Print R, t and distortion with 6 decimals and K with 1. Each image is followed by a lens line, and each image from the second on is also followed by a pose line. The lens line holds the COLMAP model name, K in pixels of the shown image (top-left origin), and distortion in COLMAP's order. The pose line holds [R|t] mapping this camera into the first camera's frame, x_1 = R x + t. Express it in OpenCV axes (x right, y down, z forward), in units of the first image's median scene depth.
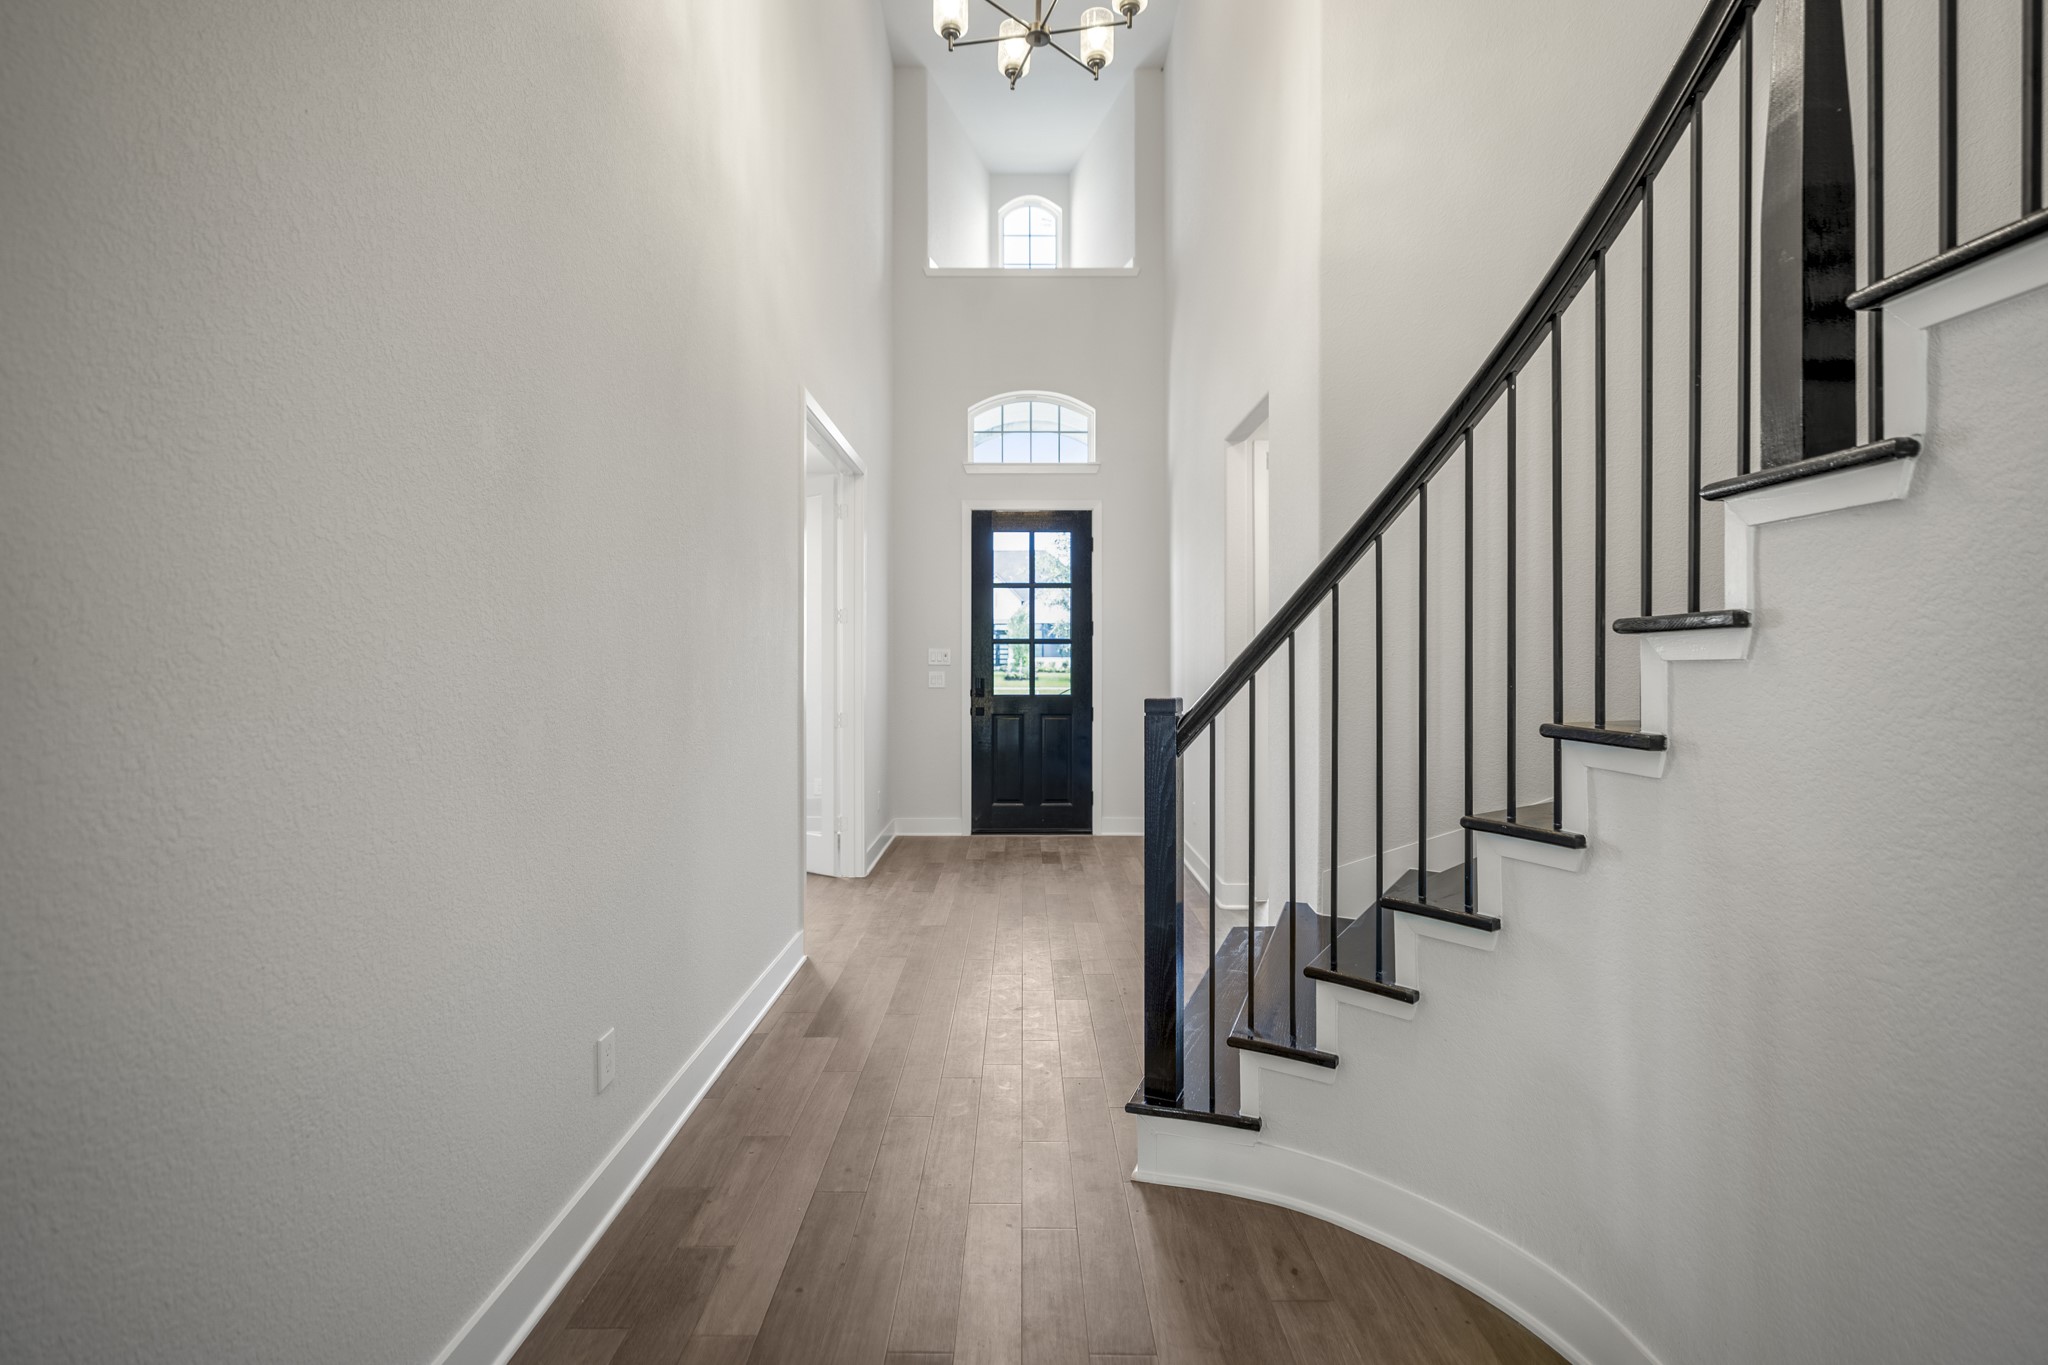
lens RADIAL K [[958.8, 0, 1023.0], [0, 958.8, 675.9], [0, 0, 1]] dist [-0.002062, -0.000461]
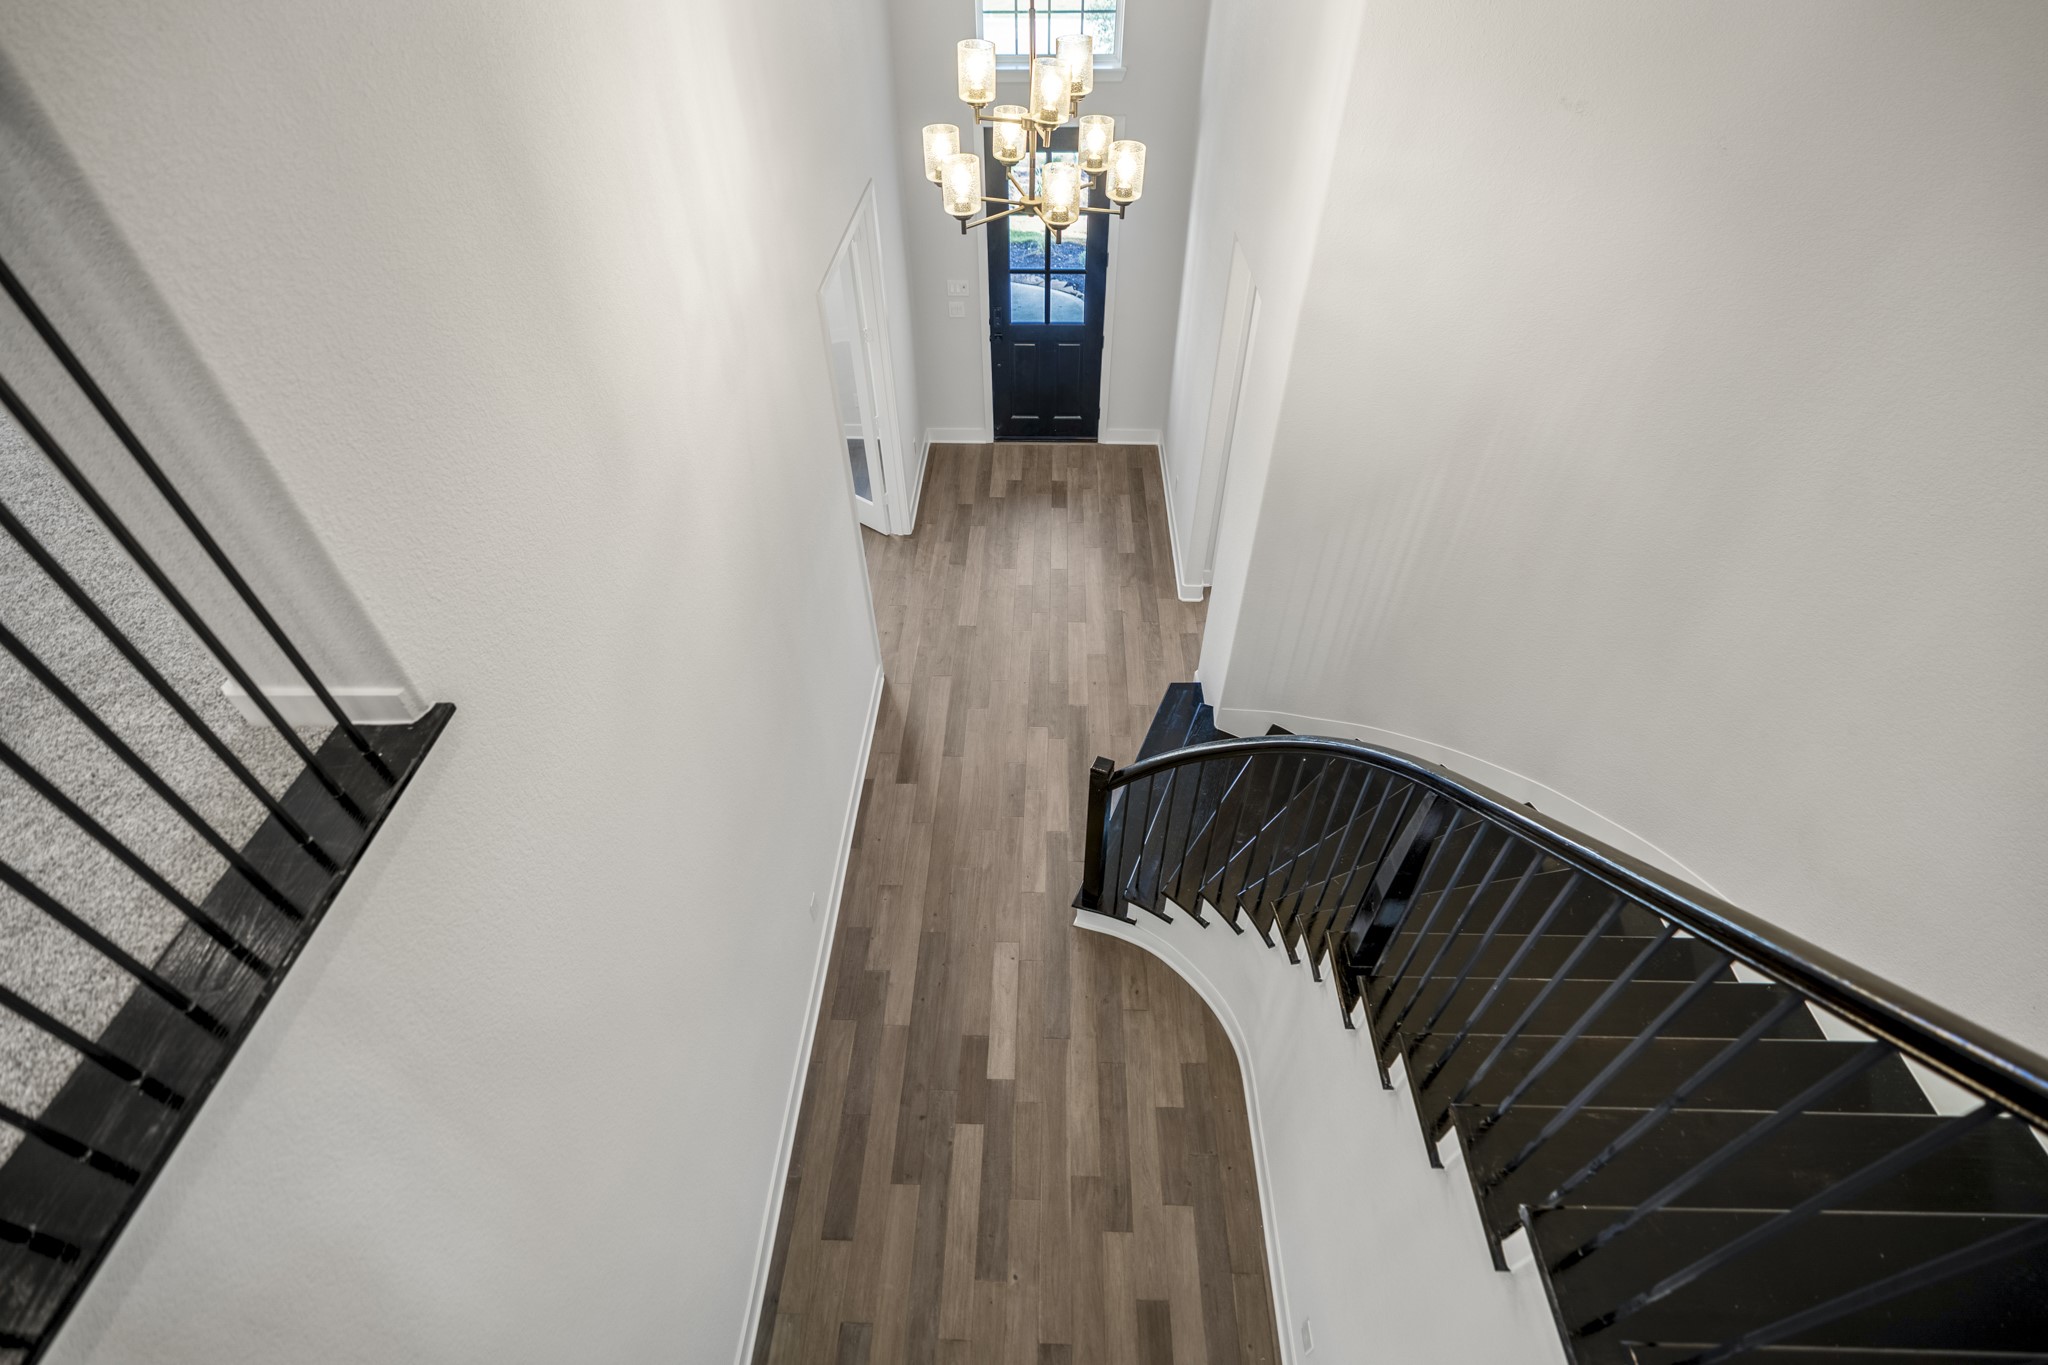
lens RADIAL K [[914.7, 0, 1027.7], [0, 914.7, 703.9], [0, 0, 1]] dist [-0.002690, -0.000143]
pose [[0.999644, 0.018795, -0.018944, 0.025576], [-0.000051, 0.711229, 0.702960, -0.703435], [0.026686, -0.702709, 0.710977, -0.037953]]
